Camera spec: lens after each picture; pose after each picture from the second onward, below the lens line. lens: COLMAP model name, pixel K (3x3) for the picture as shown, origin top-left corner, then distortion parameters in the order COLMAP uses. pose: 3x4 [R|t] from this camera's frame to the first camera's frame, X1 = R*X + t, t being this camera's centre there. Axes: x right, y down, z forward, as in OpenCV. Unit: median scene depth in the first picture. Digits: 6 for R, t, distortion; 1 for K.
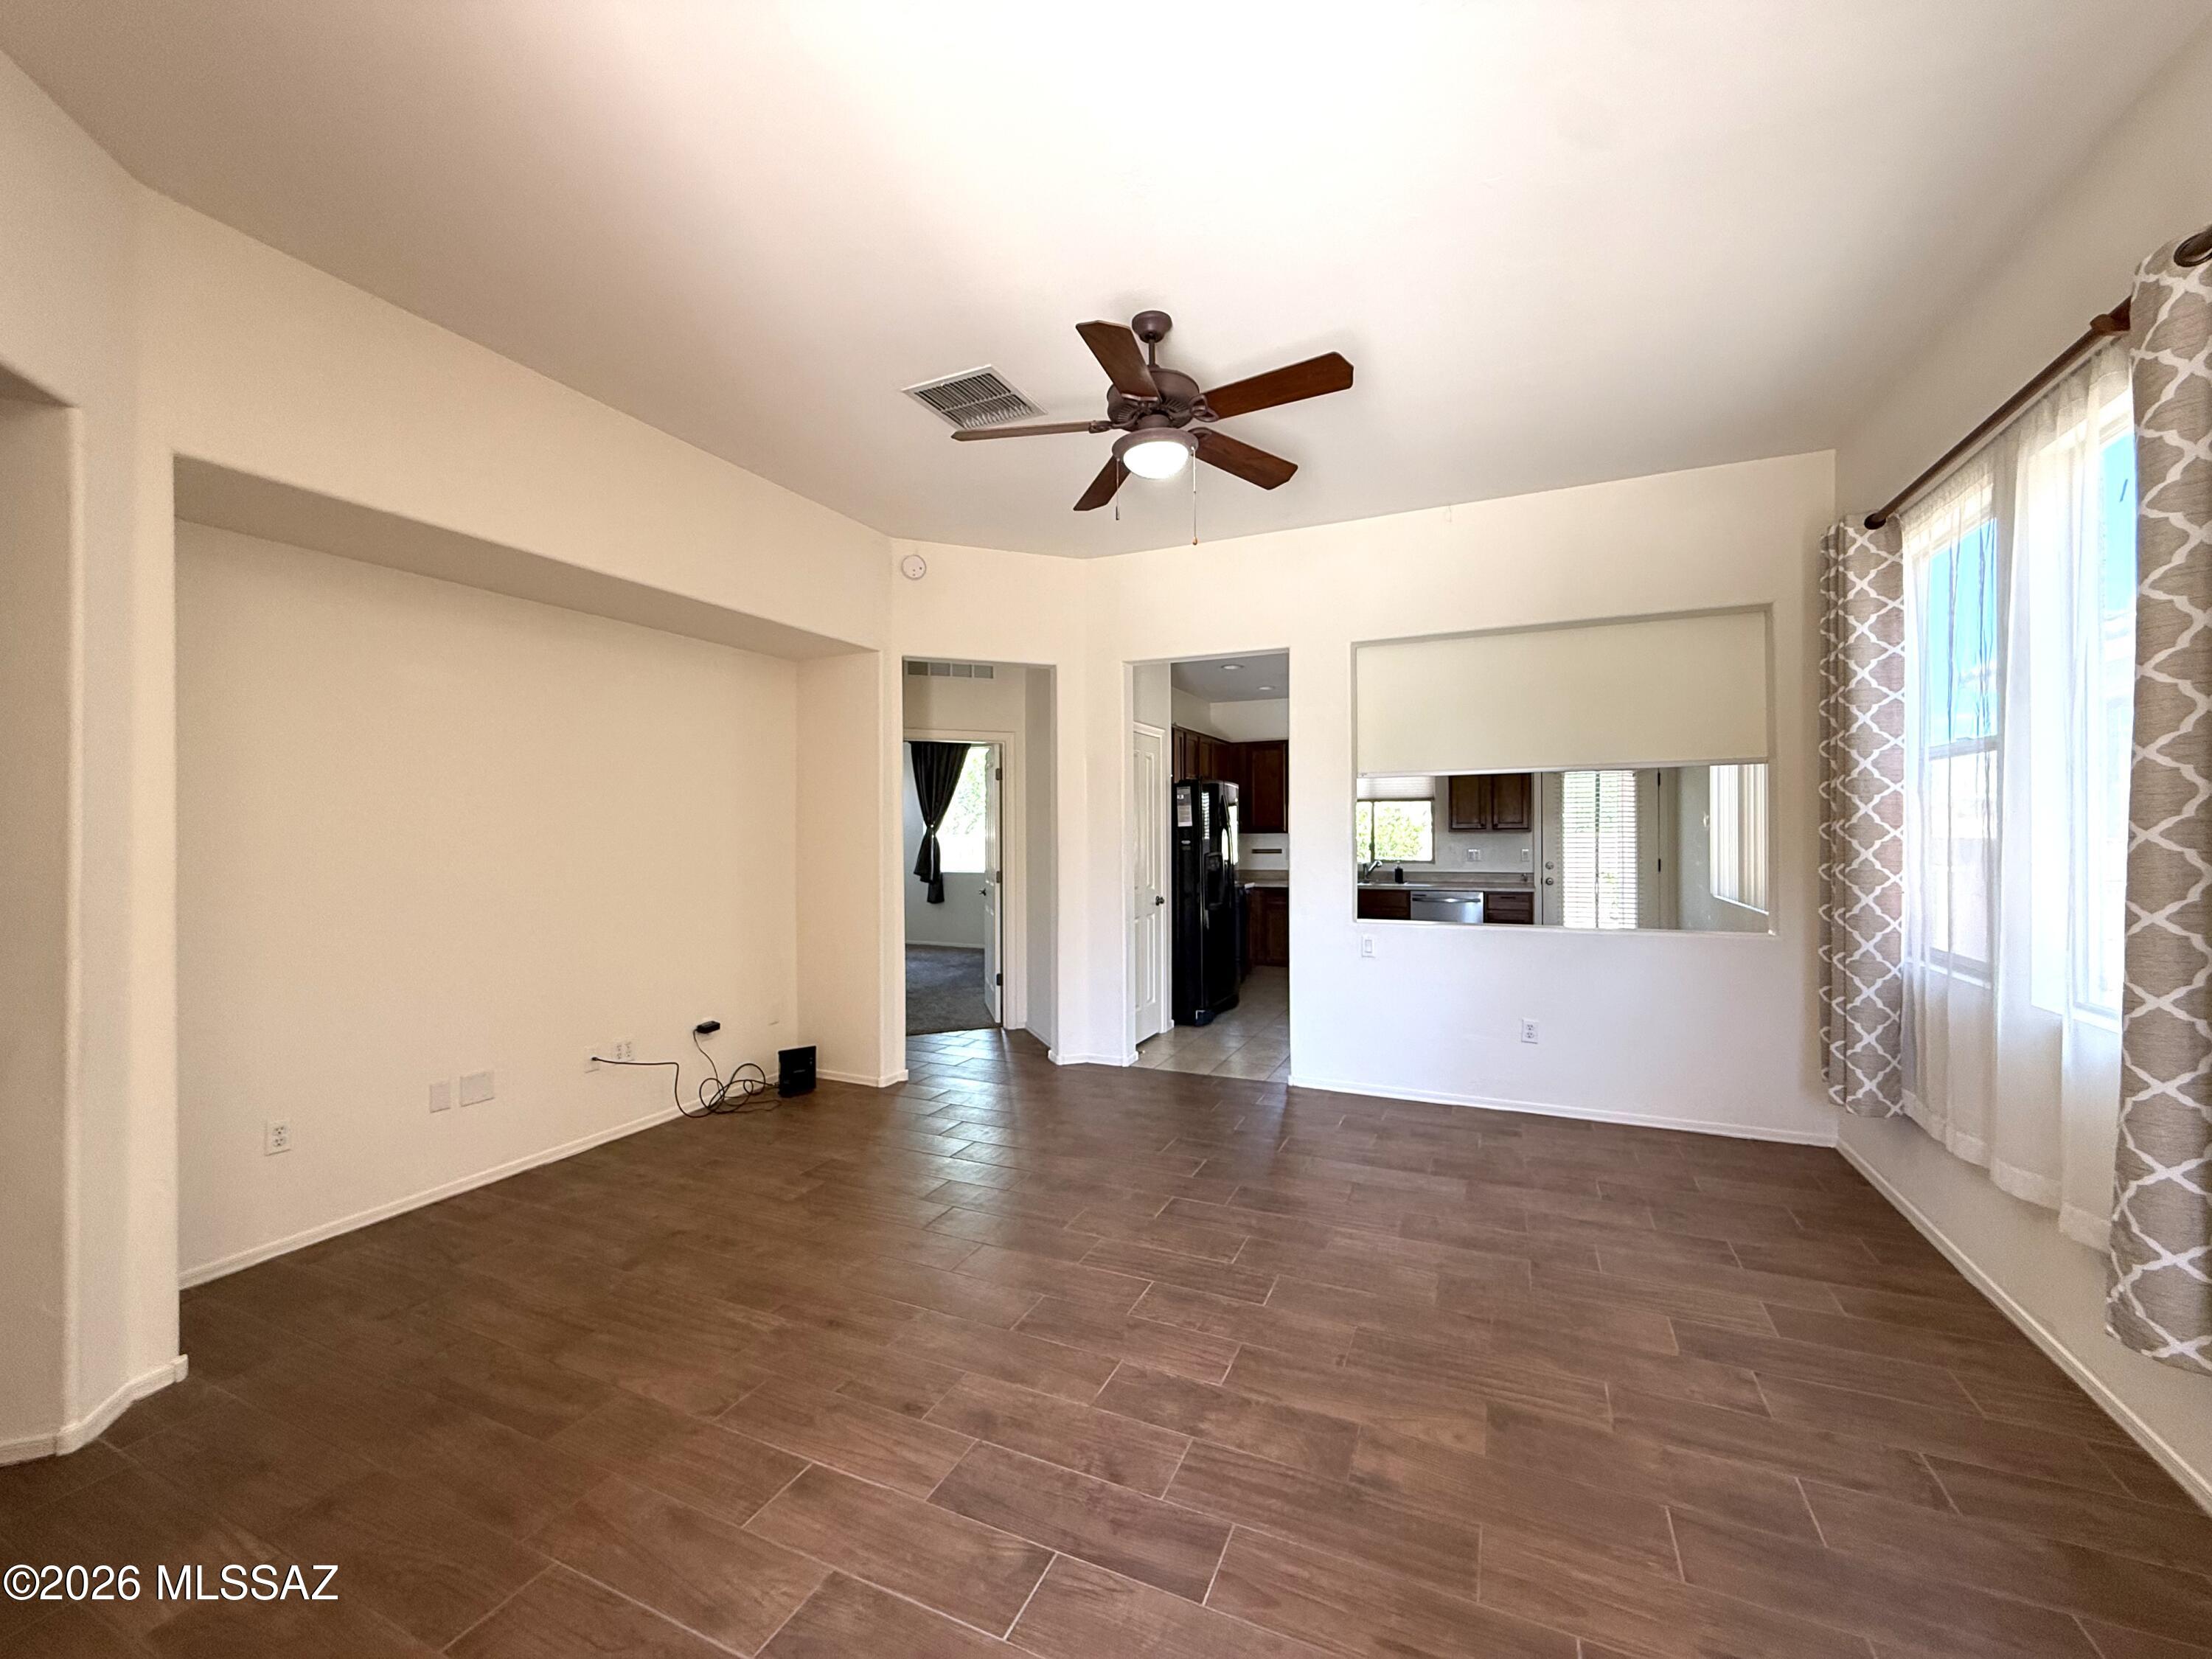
lens RADIAL K [[878.0, 0, 1101.4], [0, 878.0, 833.8], [0, 0, 1]] dist [-0.001048, 0.000464]
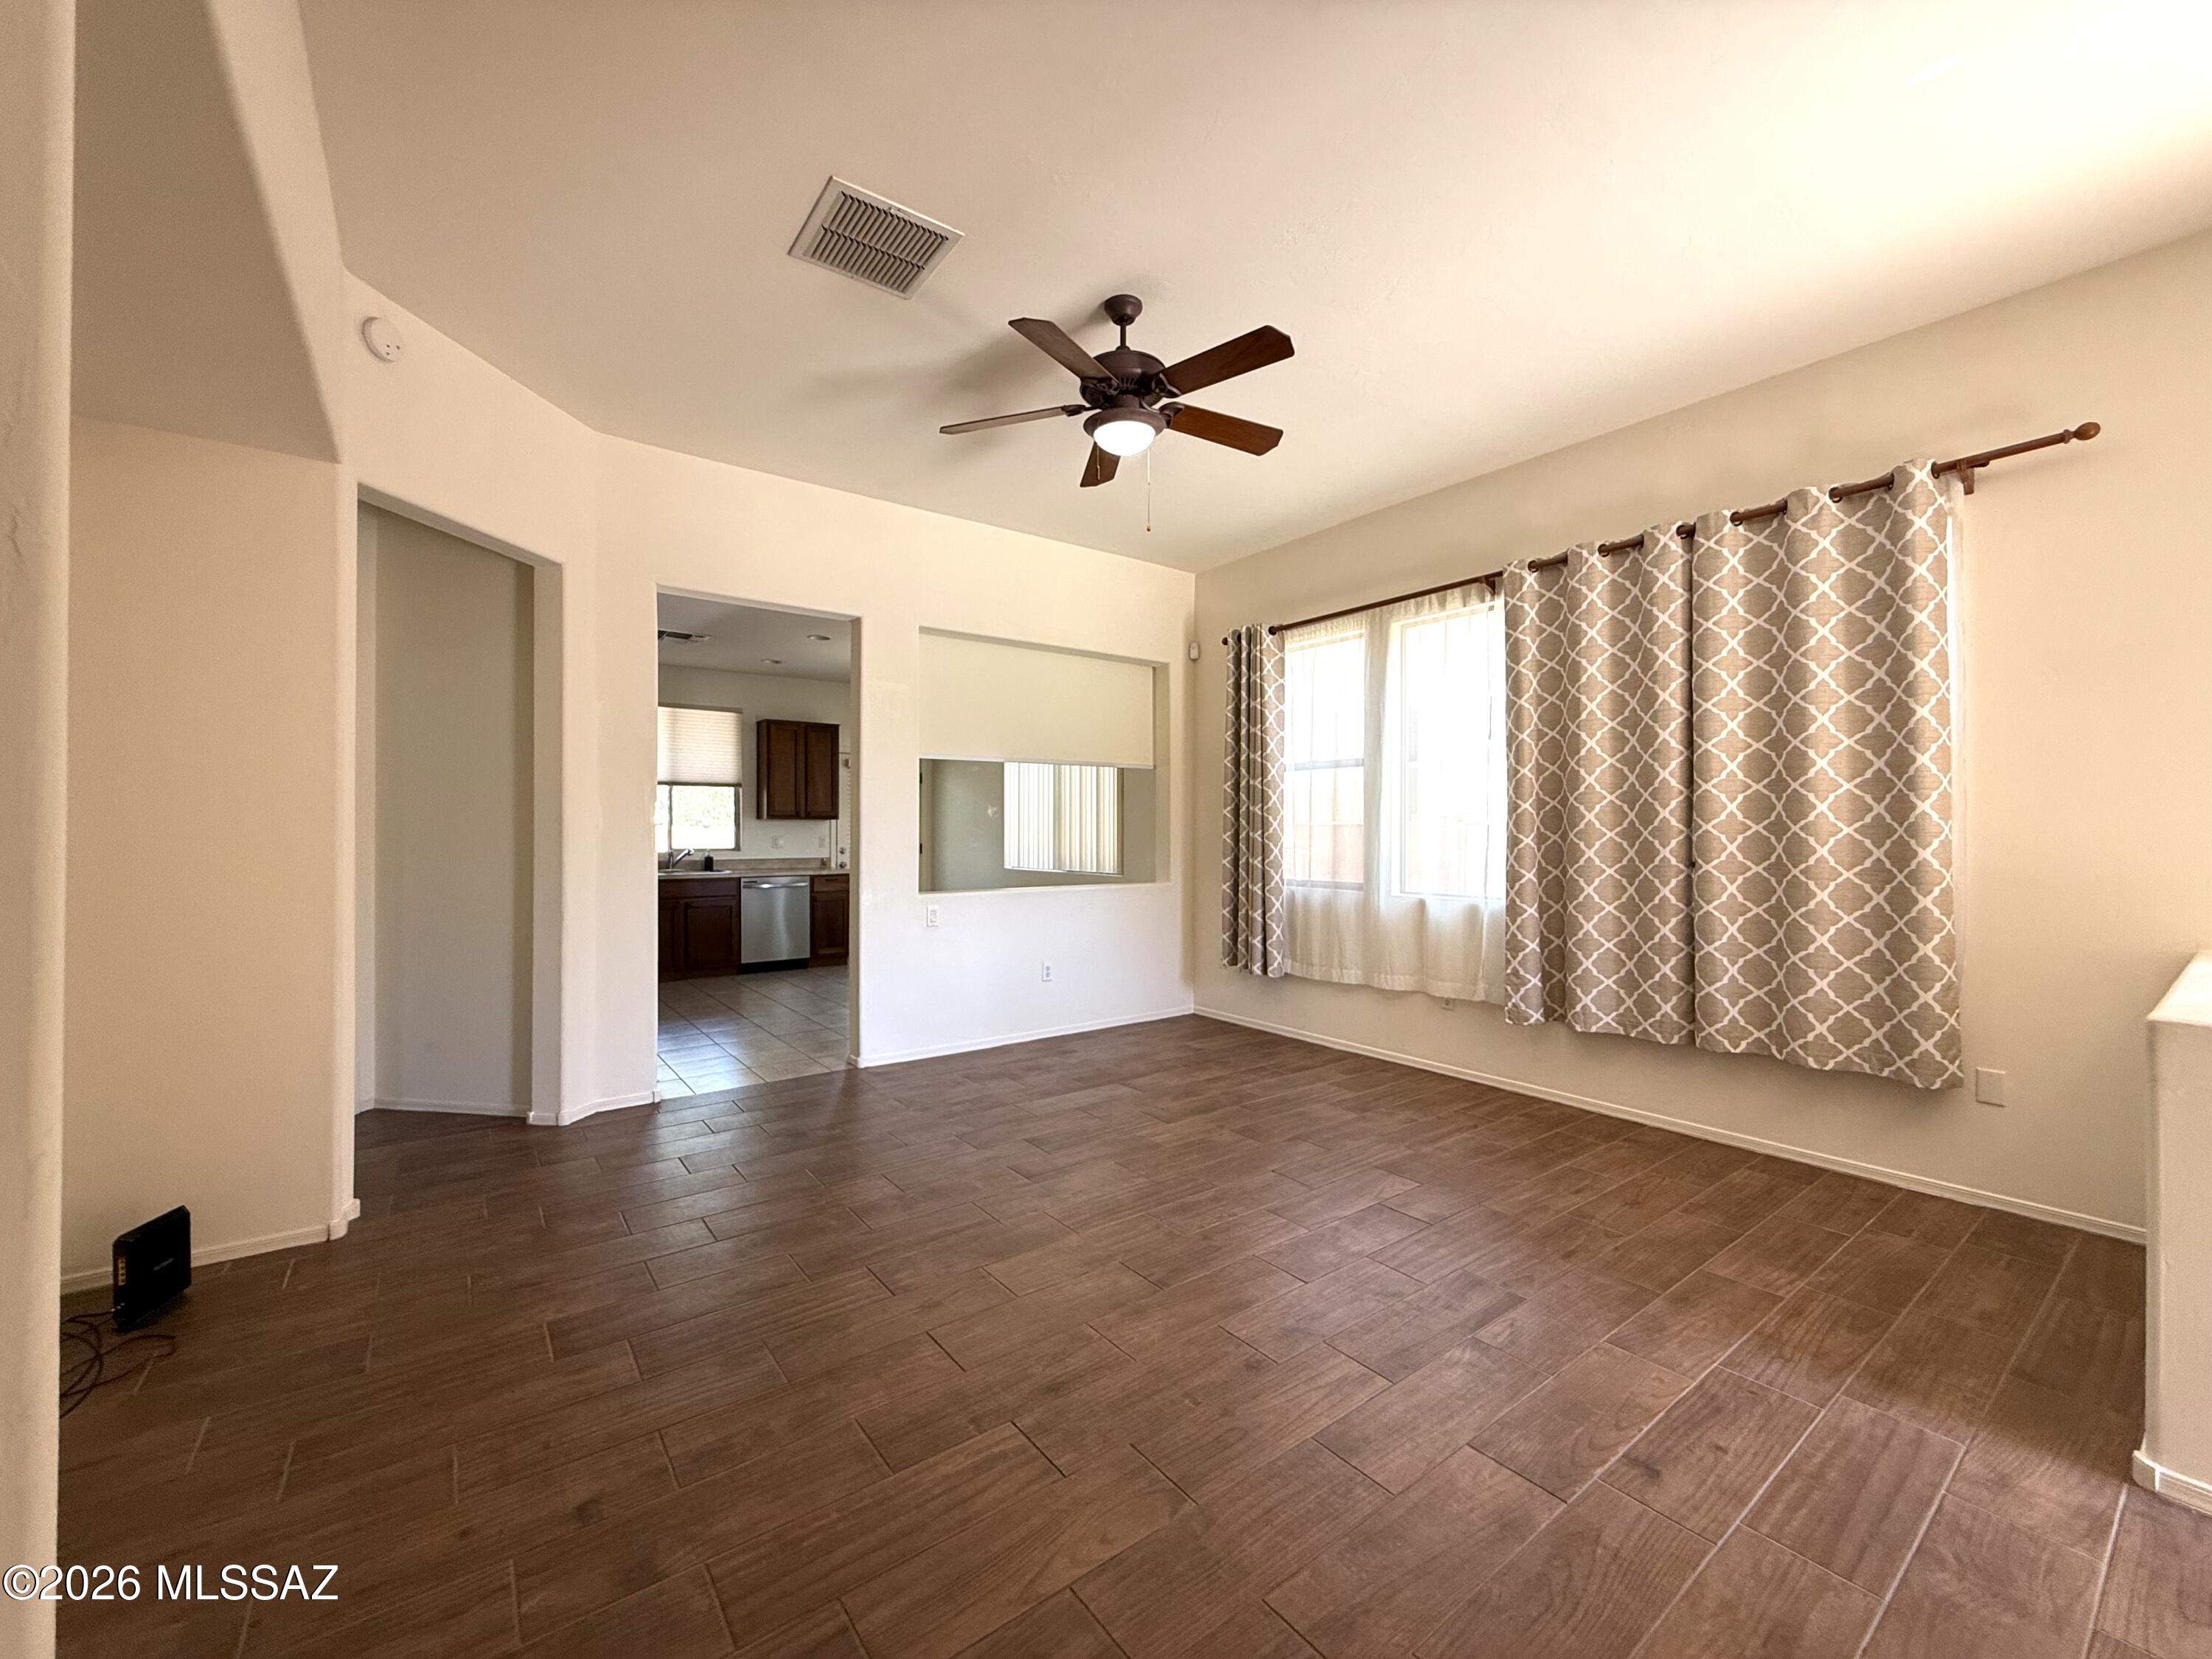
lens RADIAL K [[878.0, 0, 1101.4], [0, 878.0, 833.8], [0, 0, 1]] dist [-0.001048, 0.000464]
pose [[0.486720, 0.001323, 0.873557, -0.800728], [-0.000716, 0.999999, -0.001116, 0.044268], [-0.873558, -0.000082, 0.486721, 0.467866]]
